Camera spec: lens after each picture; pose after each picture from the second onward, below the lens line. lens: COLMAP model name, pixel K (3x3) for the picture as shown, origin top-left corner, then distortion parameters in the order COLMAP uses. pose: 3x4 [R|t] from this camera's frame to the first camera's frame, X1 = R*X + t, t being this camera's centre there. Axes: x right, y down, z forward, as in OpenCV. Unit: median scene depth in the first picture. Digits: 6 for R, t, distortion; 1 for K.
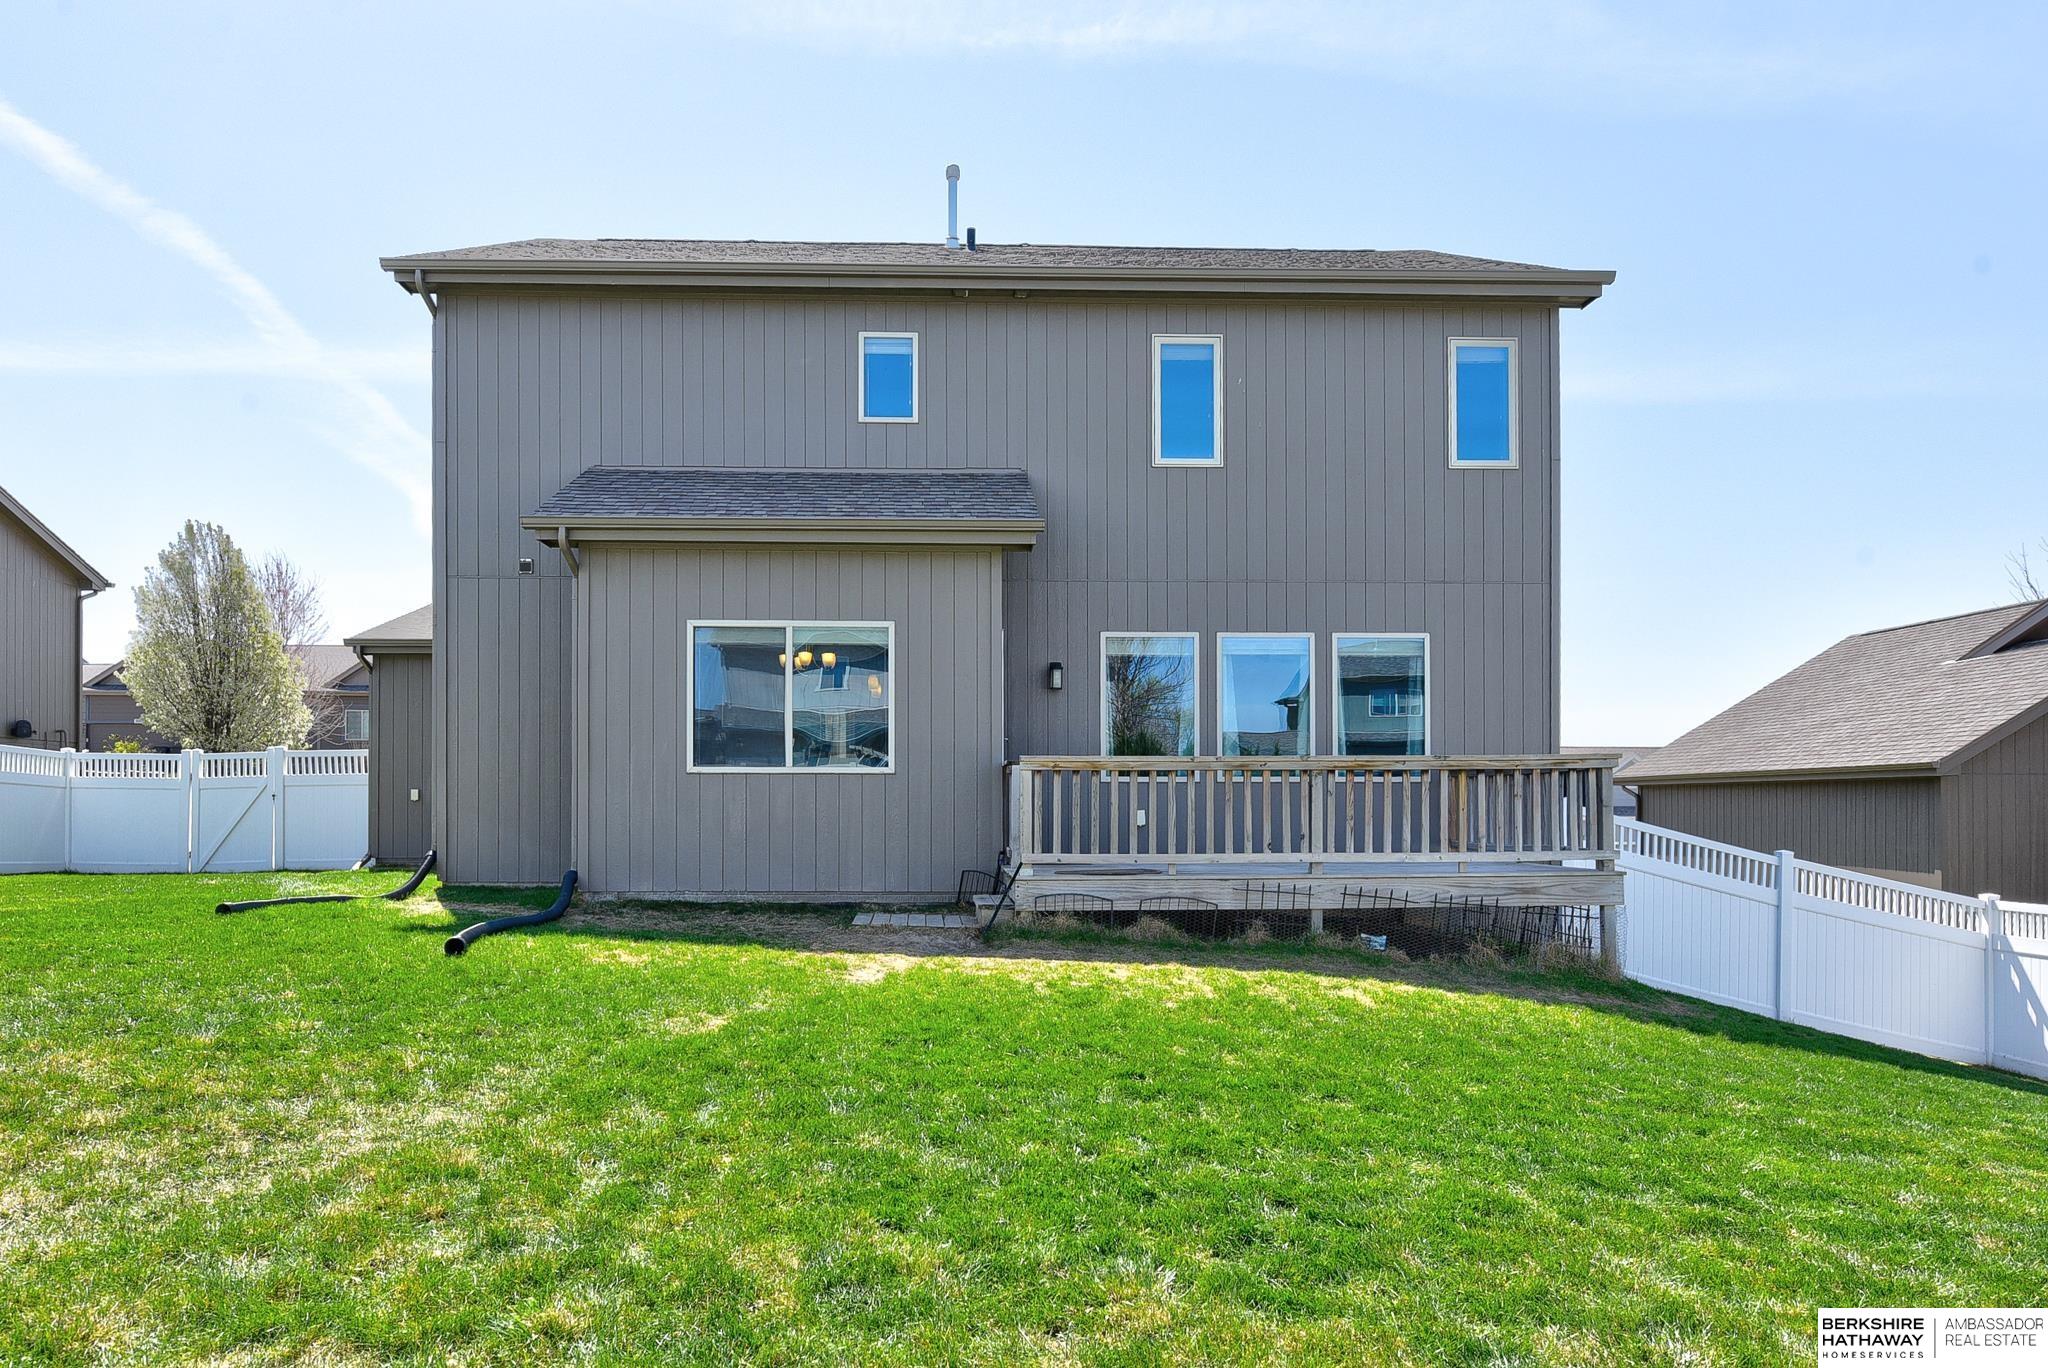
lens RADIAL K [[1184.8, 0, 1024.0], [0, 1184.8, 684.0], [0, 0, 1]] dist [-0.007345, -0.000725]
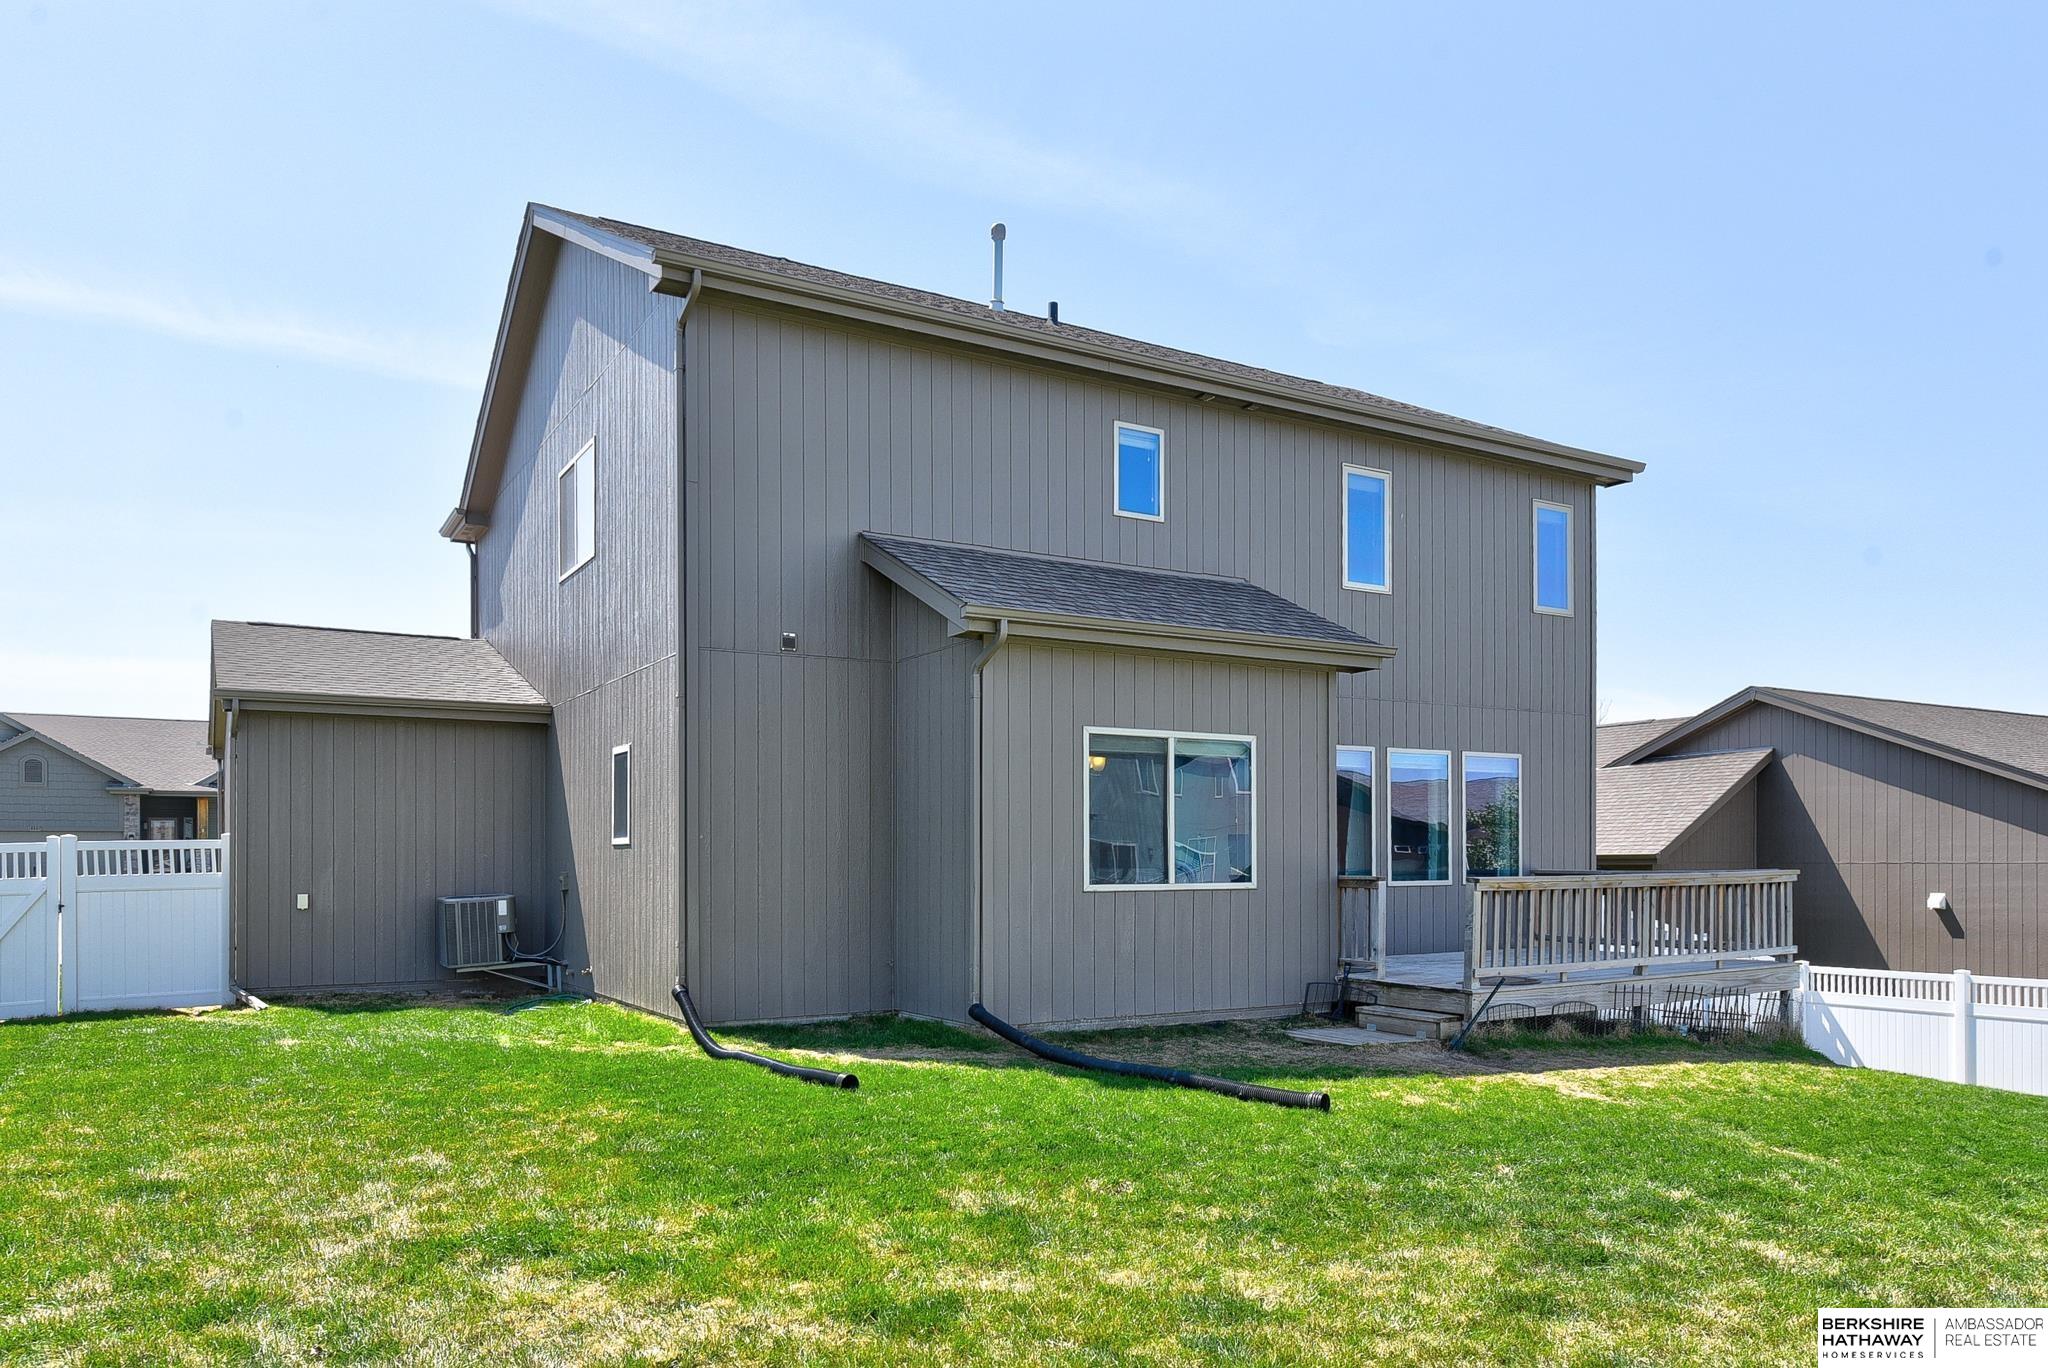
lens RADIAL K [[1297.0, 0, 1023.7], [0, 1297.0, 720.7], [0, 0, 1]] dist [-0.015851, 0.000903]
pose [[0.892821, 0.045750, 0.448083, -0.665869], [-0.040596, 0.998953, -0.021106, -0.029932], [-0.448579, 0.000653, 0.893743, 0.096099]]
